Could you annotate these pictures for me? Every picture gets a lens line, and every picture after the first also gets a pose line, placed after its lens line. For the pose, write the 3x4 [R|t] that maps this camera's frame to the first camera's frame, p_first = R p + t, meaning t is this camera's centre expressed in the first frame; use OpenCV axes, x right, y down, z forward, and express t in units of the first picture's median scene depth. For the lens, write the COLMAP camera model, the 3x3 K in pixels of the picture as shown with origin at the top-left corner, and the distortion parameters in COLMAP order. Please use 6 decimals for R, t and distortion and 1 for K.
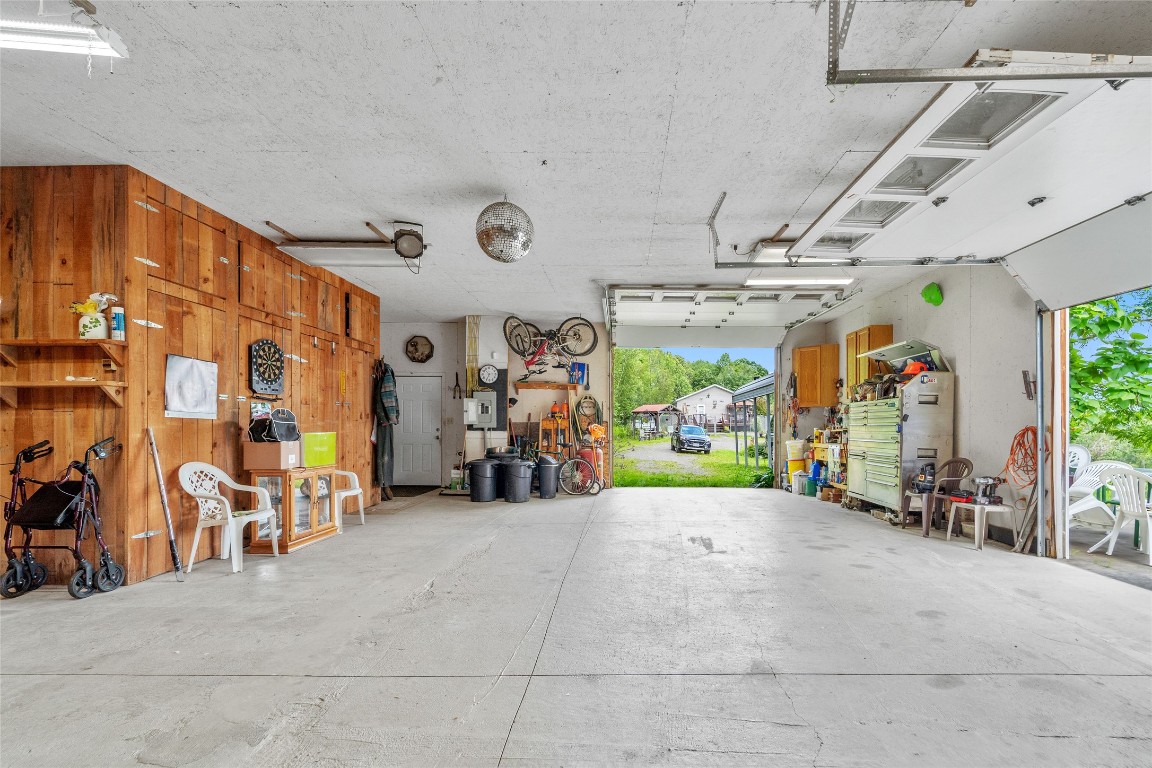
lens RADIAL K [[526.3, 0, 583.1], [0, 526.3, 425.8], [0, 0, 1]] dist [-0.000874, -0.000133]
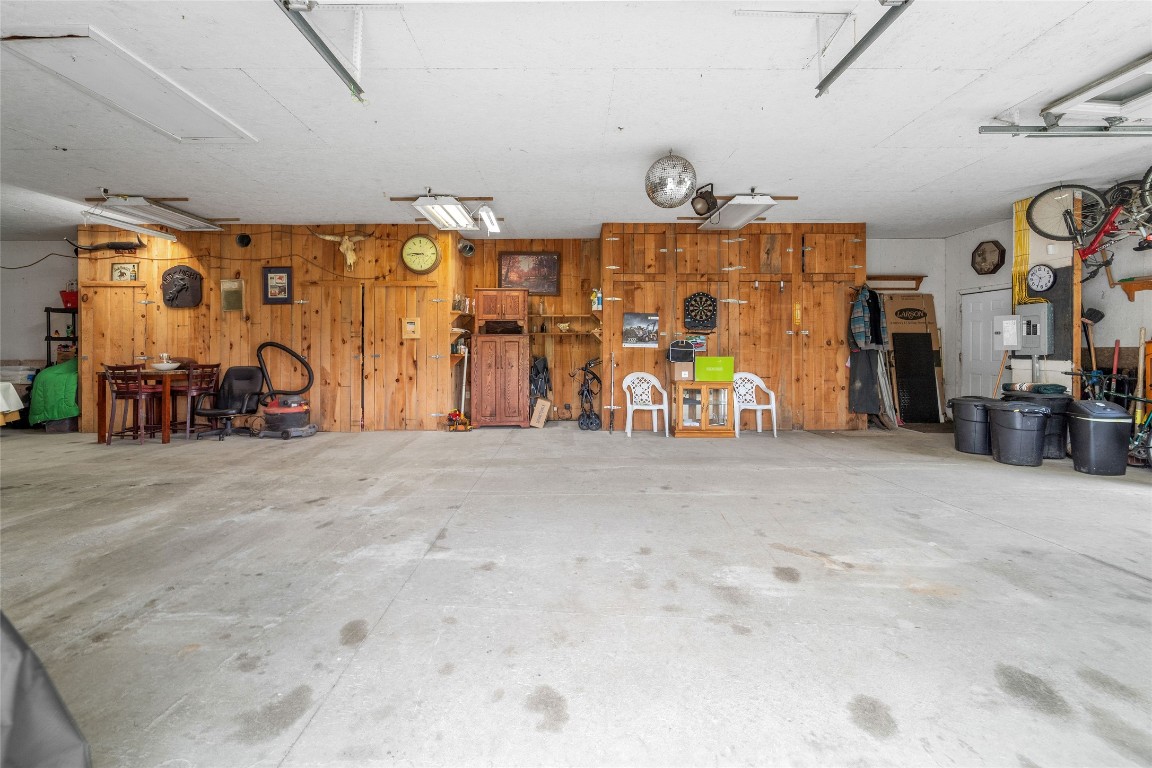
lens RADIAL K [[461.4, 0, 575.2], [0, 461.4, 350.2], [0, 0, 1]] dist [0.001765, 0.000112]
pose [[0.051832, -0.001798, -0.998654, 0.643958], [-0.001405, 0.999997, -0.001873, -0.001162], [0.998655, 0.001500, 0.051829, 0.572577]]
